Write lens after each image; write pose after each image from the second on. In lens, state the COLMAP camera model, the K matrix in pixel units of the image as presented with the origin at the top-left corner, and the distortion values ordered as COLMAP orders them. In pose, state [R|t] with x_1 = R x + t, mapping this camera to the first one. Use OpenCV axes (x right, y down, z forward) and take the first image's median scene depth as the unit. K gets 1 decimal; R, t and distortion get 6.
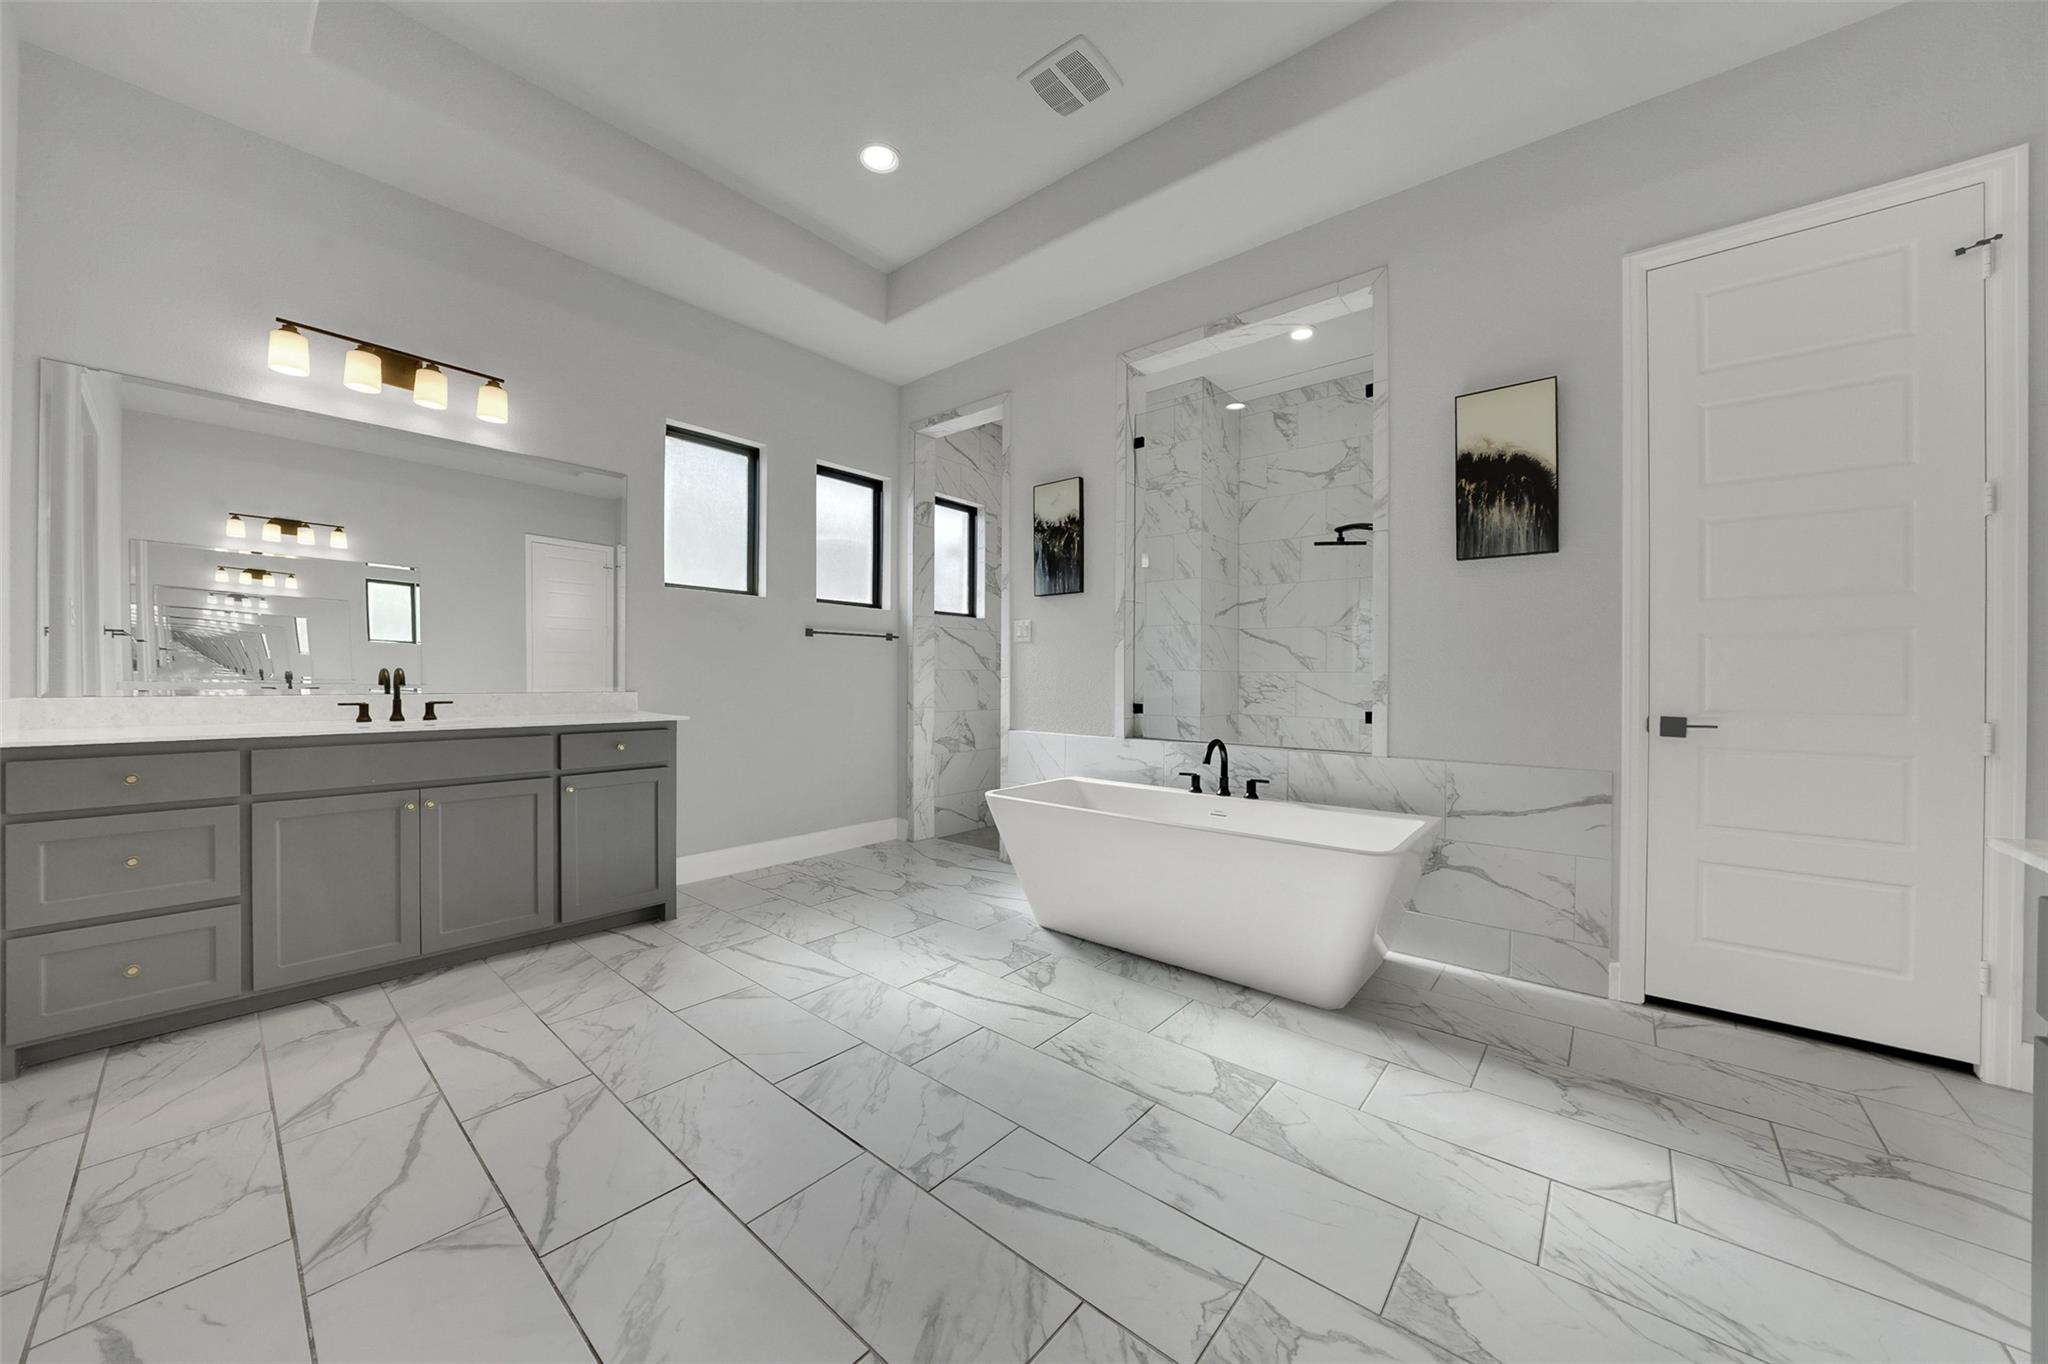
lens RADIAL K [[711.7, 0, 1021.6], [0, 711.7, 681.4], [0, 0, 1]] dist [-0.000001, 0.000000]
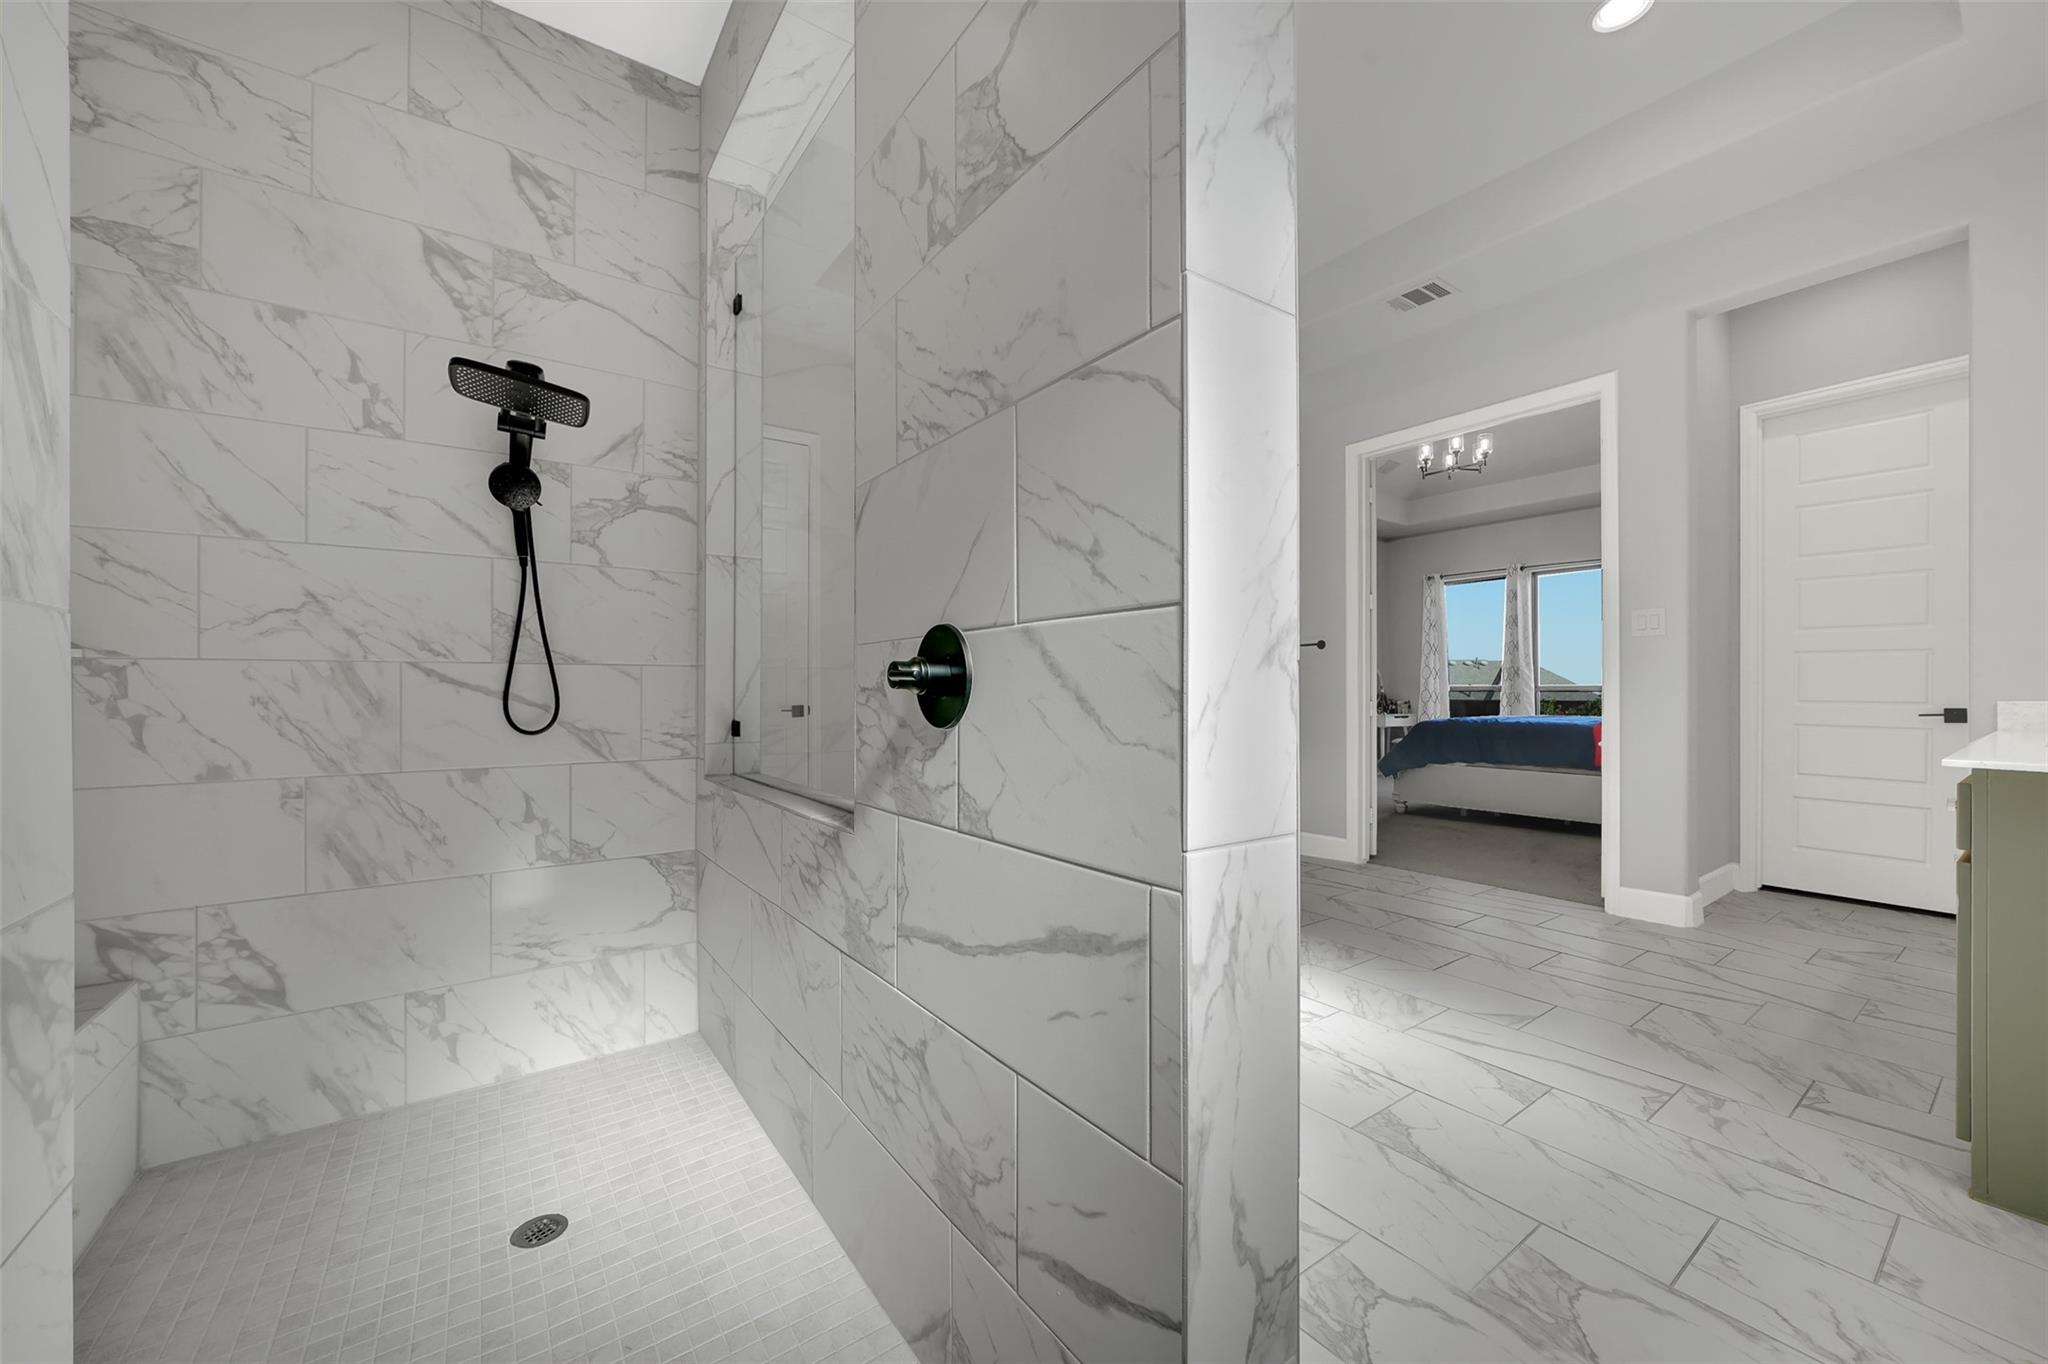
lens RADIAL K [[776.4, 0, 1026.8], [0, 776.4, 683.3], [0, 0, 1]] dist [-0.000022, 0.000010]
pose [[-0.971601, -0.004284, 0.236586, -0.009294], [-0.003629, 0.999988, 0.003203, -0.000907], [-0.236597, 0.002253, -0.971605, 2.042554]]
